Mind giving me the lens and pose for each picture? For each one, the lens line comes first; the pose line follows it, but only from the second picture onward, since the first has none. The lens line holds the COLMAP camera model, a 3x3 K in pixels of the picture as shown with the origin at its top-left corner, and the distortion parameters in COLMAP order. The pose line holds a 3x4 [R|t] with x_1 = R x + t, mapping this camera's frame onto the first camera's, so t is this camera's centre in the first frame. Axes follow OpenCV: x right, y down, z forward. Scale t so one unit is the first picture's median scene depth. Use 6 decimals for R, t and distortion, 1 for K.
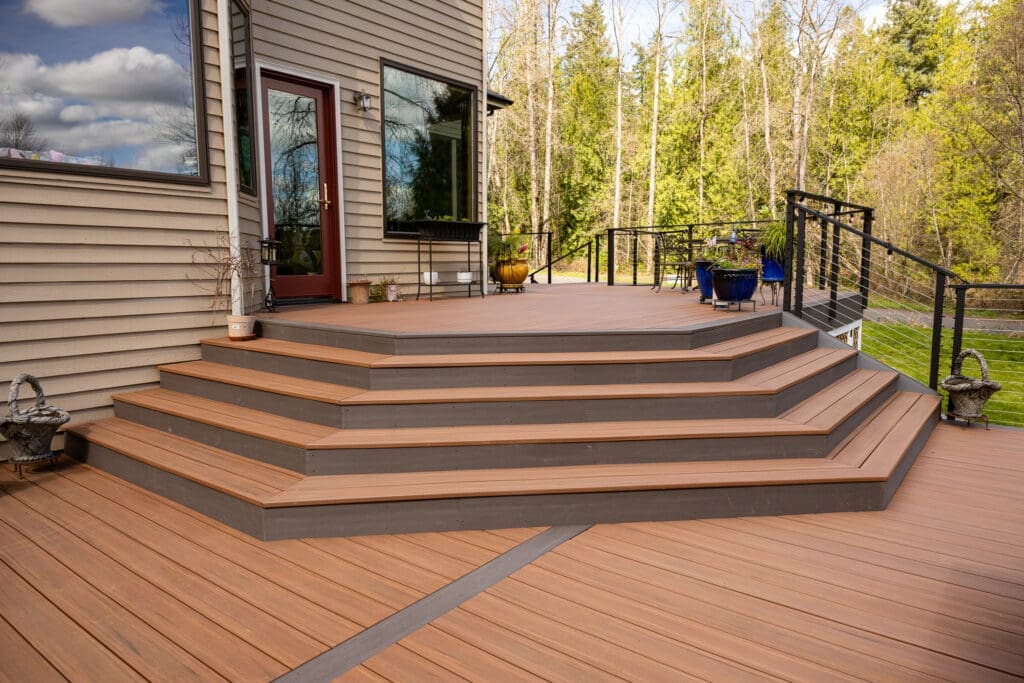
lens RADIAL K [[677.0, 0, 516.5], [0, 677.0, 348.7], [0, 0, 1]] dist [-0.000027, -0.002182]
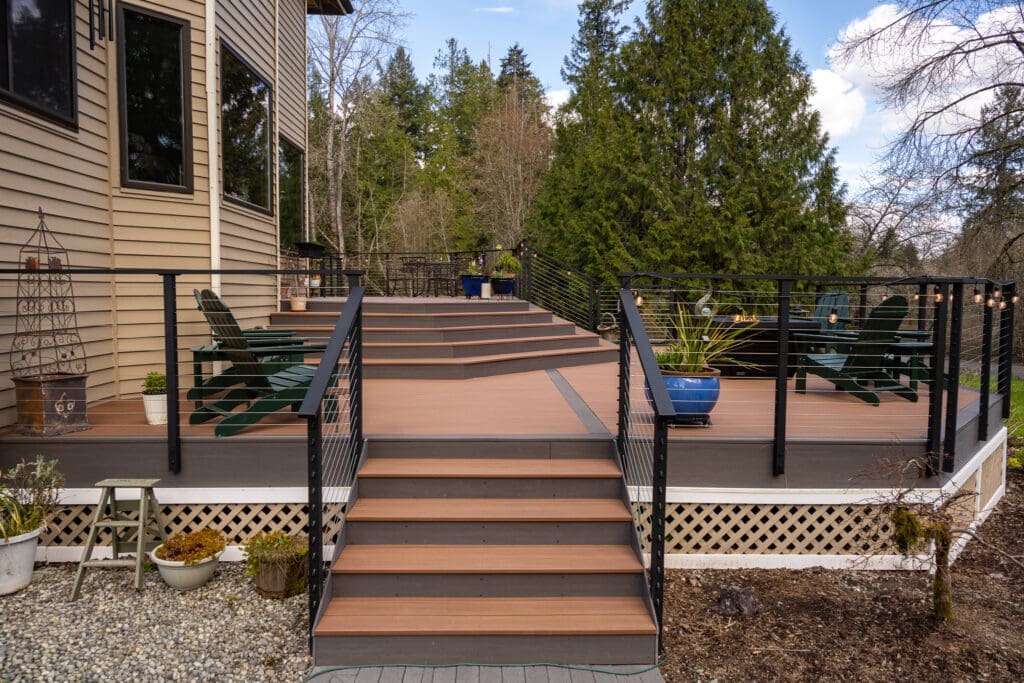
lens RADIAL K [[677.0, 0, 508.1], [0, 677.0, 341.3], [0, 0, 1]] dist [-0.000027, -0.002182]
pose [[0.775338, -0.039492, 0.630310, -0.081465], [0.074032, 0.996845, -0.028610, 0.010791], [-0.627192, 0.068846, 0.775816, -0.044240]]
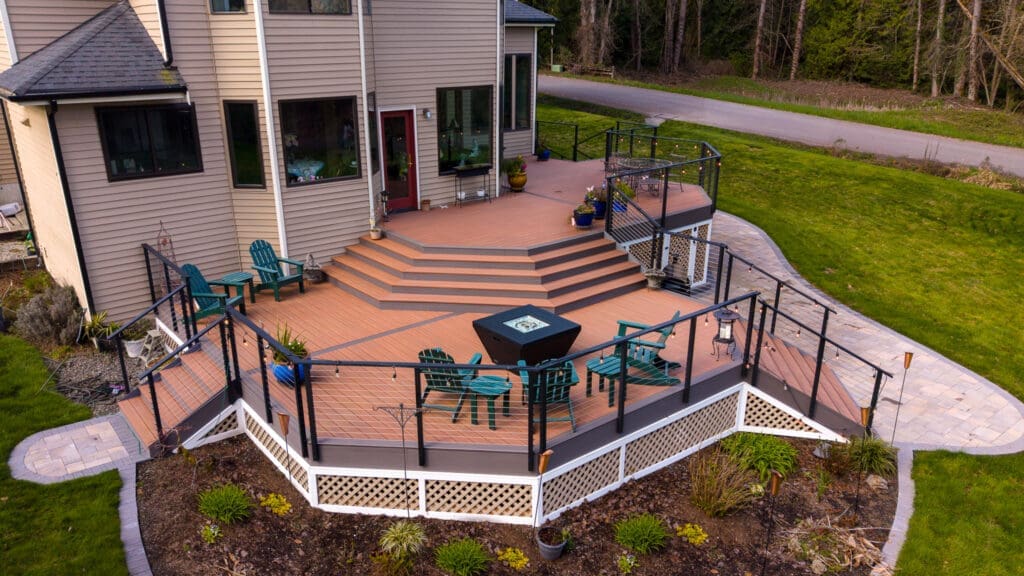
lens RADIAL K [[735.3, 0, 505.8], [0, 735.3, 316.4], [0, 0, 1]] dist [0.022325, -0.019725]
pose [[0.976332, 0.079220, -0.201248, 0.054711], [-0.029610, 0.970701, 0.238461, -0.032571], [0.214242, -0.226858, 0.950071, -0.132325]]
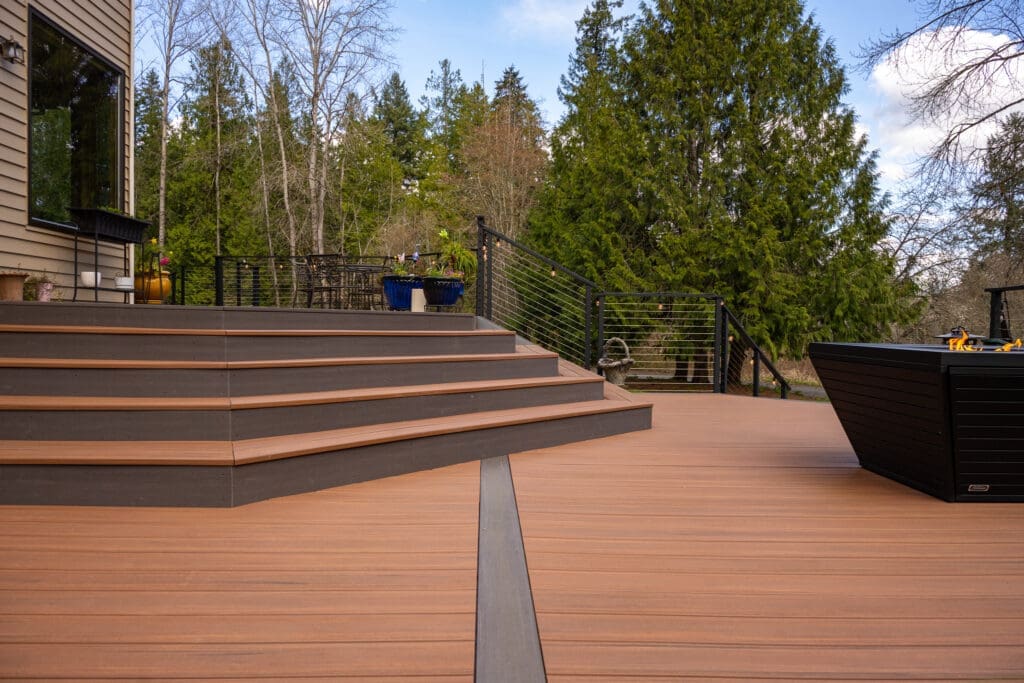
lens RADIAL K [[677.0, 0, 513.3], [0, 677.0, 347.3], [0, 0, 1]] dist [-0.000027, -0.002182]
pose [[0.767667, -0.008633, 0.640791, -0.030078], [0.066063, 0.995648, -0.065729, 0.007669], [-0.637435, 0.092790, 0.764897, 0.005142]]
